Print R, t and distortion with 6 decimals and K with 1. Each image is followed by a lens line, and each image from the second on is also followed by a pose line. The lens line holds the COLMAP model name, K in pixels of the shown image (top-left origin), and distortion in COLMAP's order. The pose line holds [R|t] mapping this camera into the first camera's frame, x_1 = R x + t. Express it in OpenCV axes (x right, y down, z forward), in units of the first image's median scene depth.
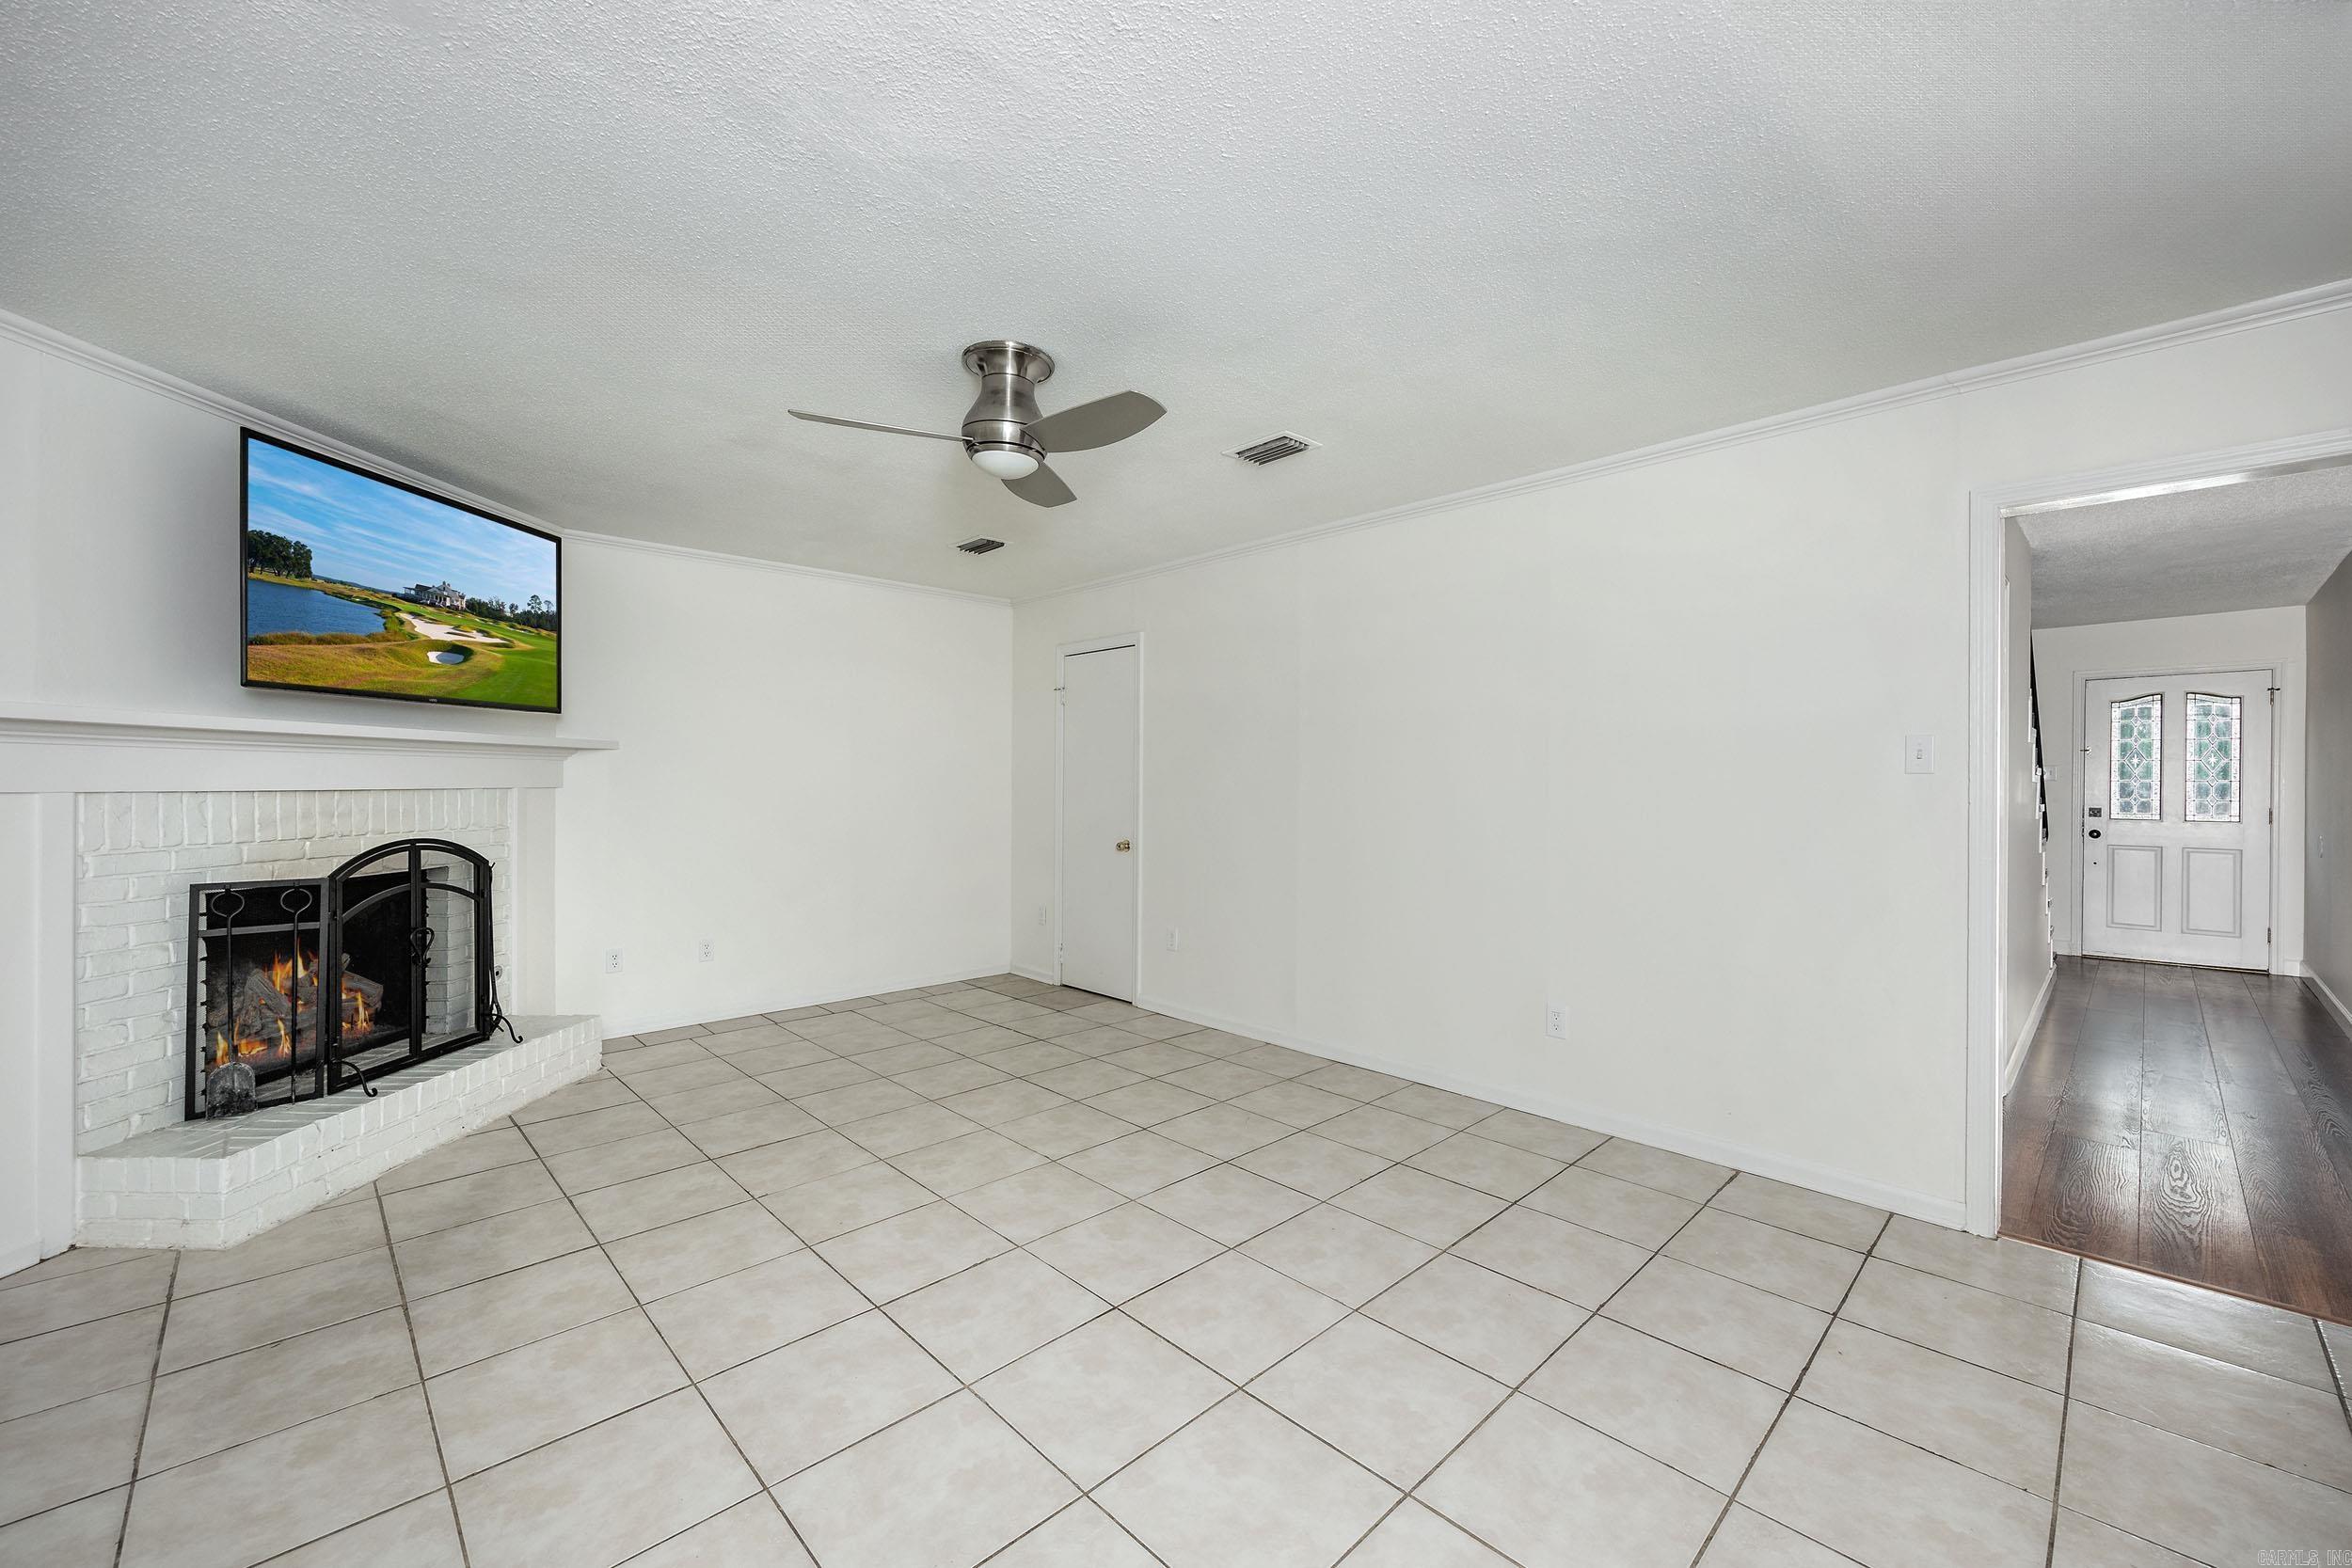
lens RADIAL K [[936.4, 0, 1212.6], [0, 936.4, 781.6], [0, 0, 1]] dist [-0.009242, -0.000296]
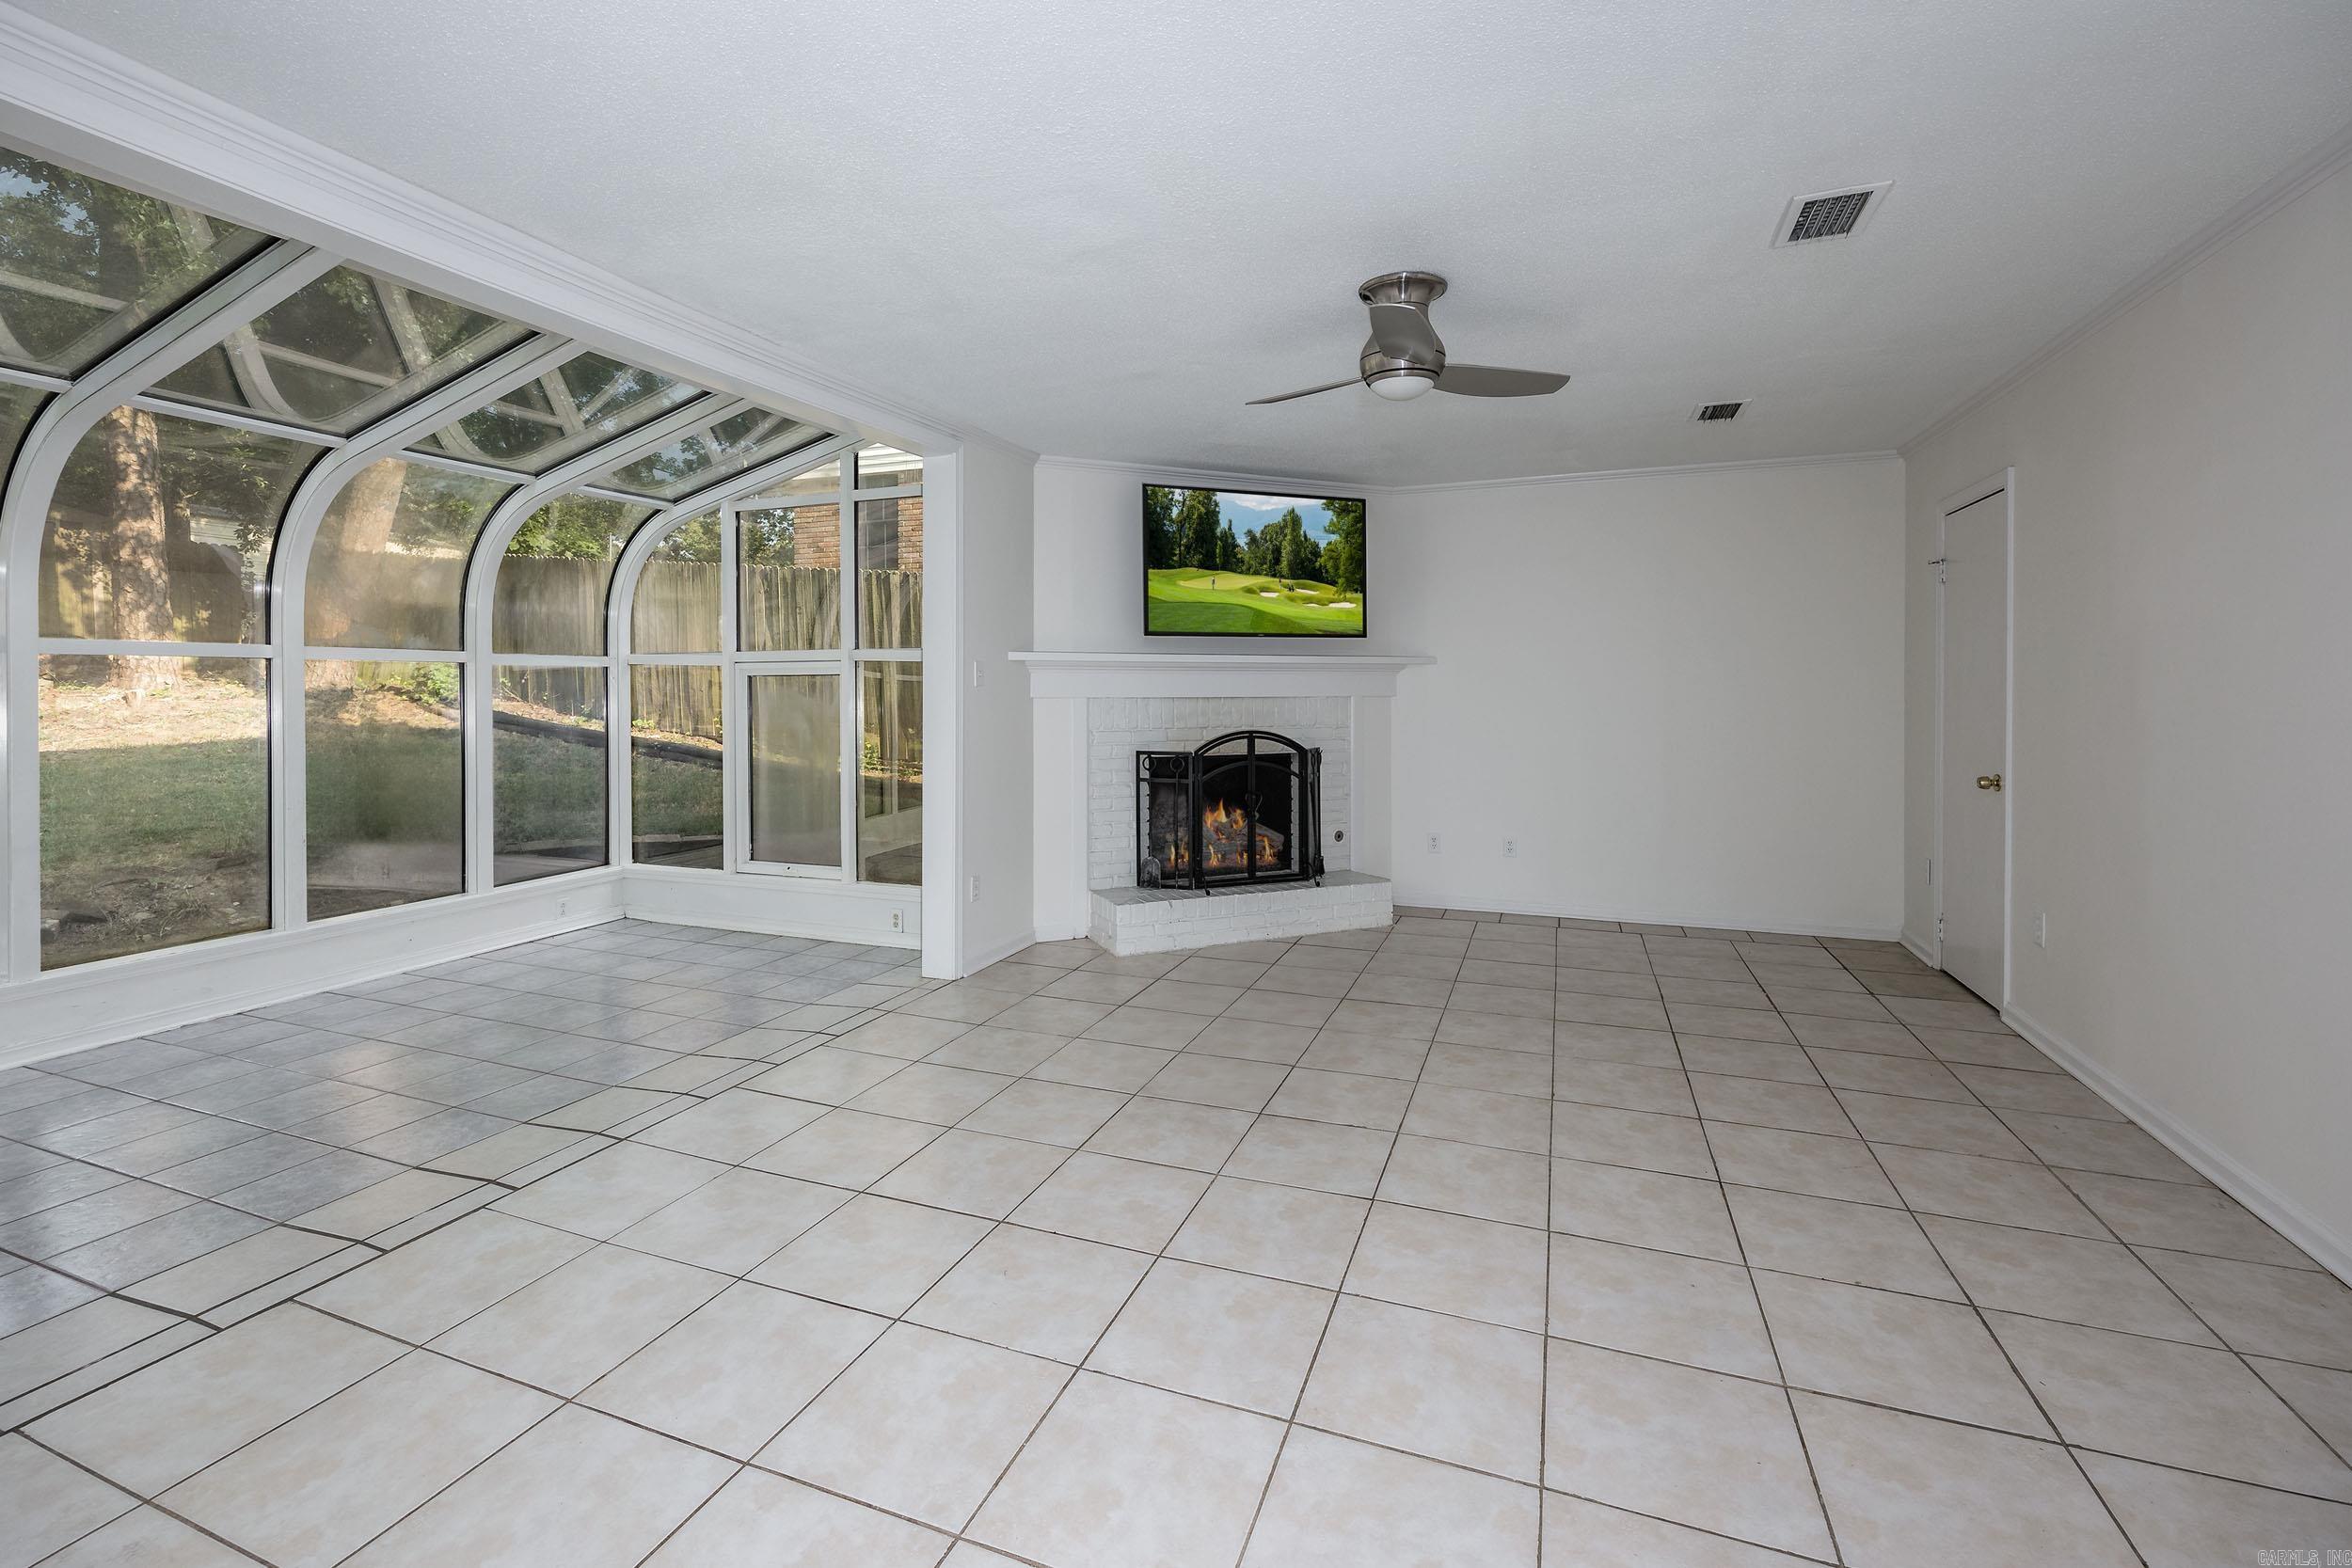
lens RADIAL K [[1034.9, 0, 1169.9], [0, 1034.9, 683.6], [0, 0, 1]] dist [-0.002754, 0.000156]
pose [[0.393744, -0.013521, -0.919121, 0.607163], [0.000546, 0.999895, -0.014476, 0.011666], [0.919220, 0.005198, 0.393710, 0.247404]]
